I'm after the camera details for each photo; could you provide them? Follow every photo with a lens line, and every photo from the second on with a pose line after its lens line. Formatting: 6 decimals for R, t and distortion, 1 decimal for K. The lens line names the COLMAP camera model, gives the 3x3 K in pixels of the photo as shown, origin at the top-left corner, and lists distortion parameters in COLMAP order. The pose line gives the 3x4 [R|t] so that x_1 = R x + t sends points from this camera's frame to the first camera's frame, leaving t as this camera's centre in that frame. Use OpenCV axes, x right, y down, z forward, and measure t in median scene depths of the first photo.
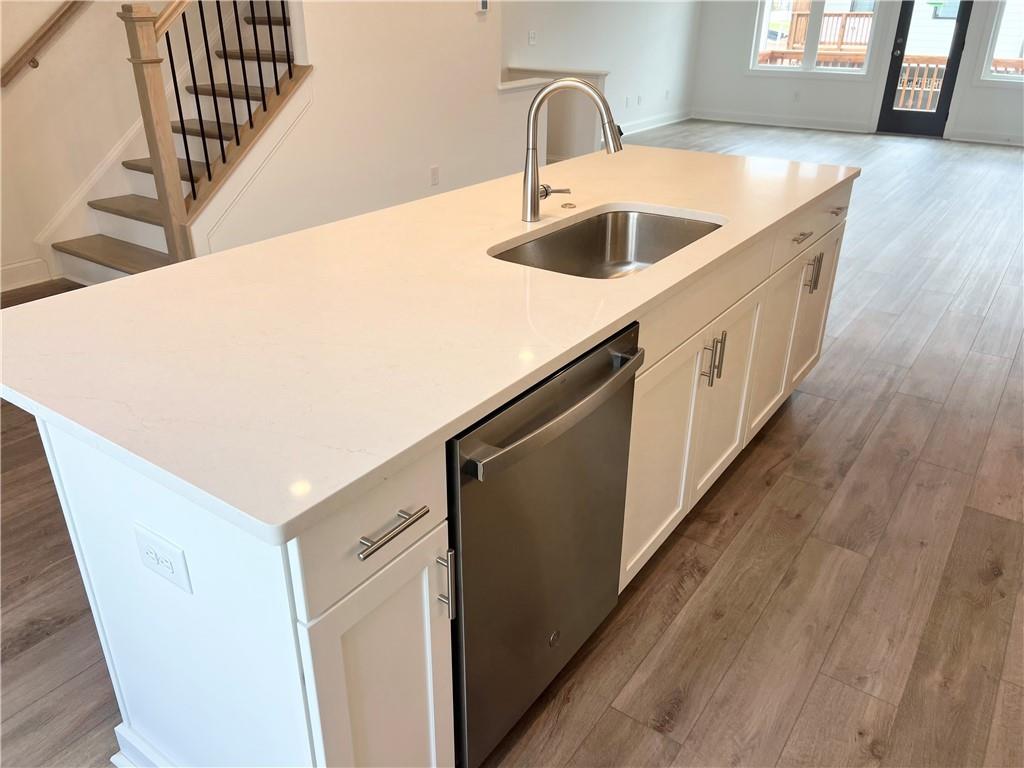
lens RADIAL K [[784.1, 0, 494.4], [0, 784.1, 382.0], [0, 0, 1]] dist [0.108814, -0.048829]
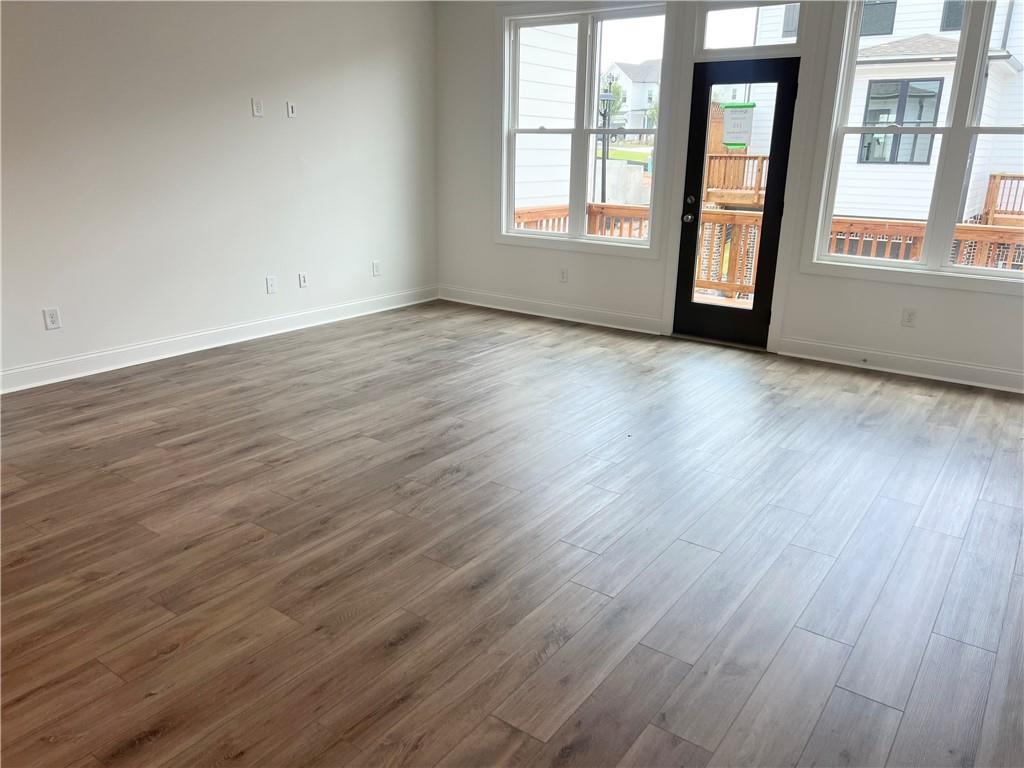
lens RADIAL K [[780.0, 0, 512.0], [0, 780.0, 384.0], [0, 0, 1]] dist [0.111370, -0.109192]
pose [[0.999936, -0.006407, -0.009348, 0.356025], [0.004934, 0.988706, -0.149787, -0.182233], [0.010202, 0.149732, 0.988674, 0.406970]]
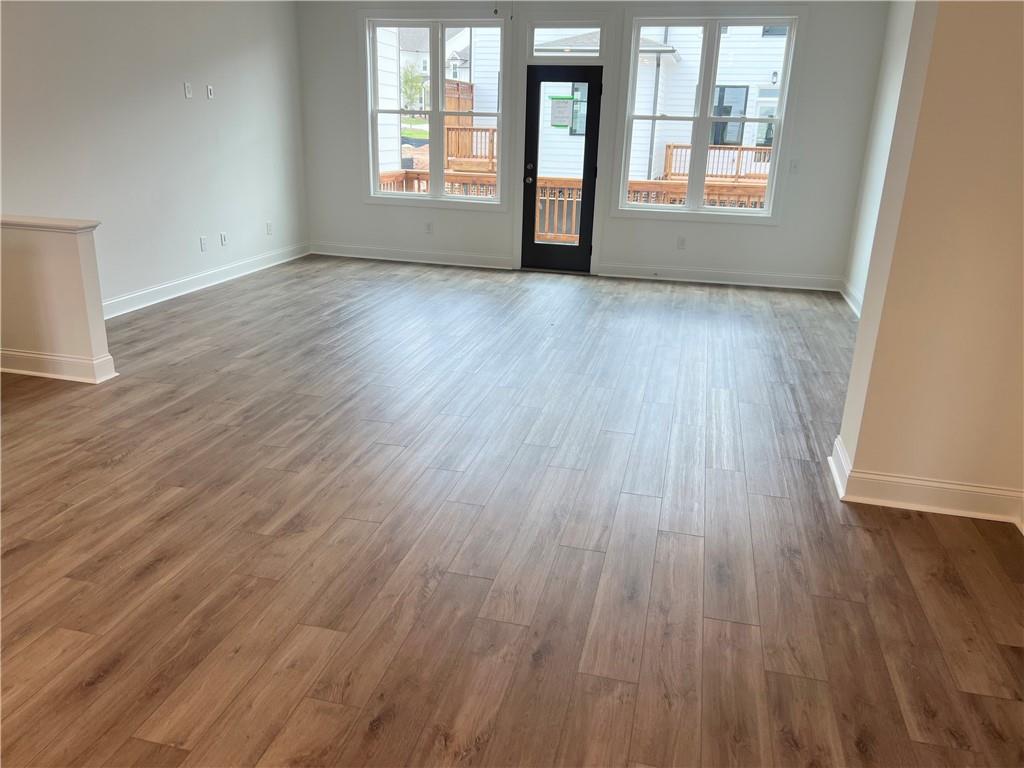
lens RADIAL K [[784.1, 0, 494.4], [0, 784.1, 382.0], [0, 0, 1]] dist [0.108814, -0.048829]
pose [[0.937395, -0.113990, 0.329086, 0.163430], [0.150782, 0.984602, -0.088448, -0.124393], [-0.313936, 0.132530, 0.940149, 0.254591]]
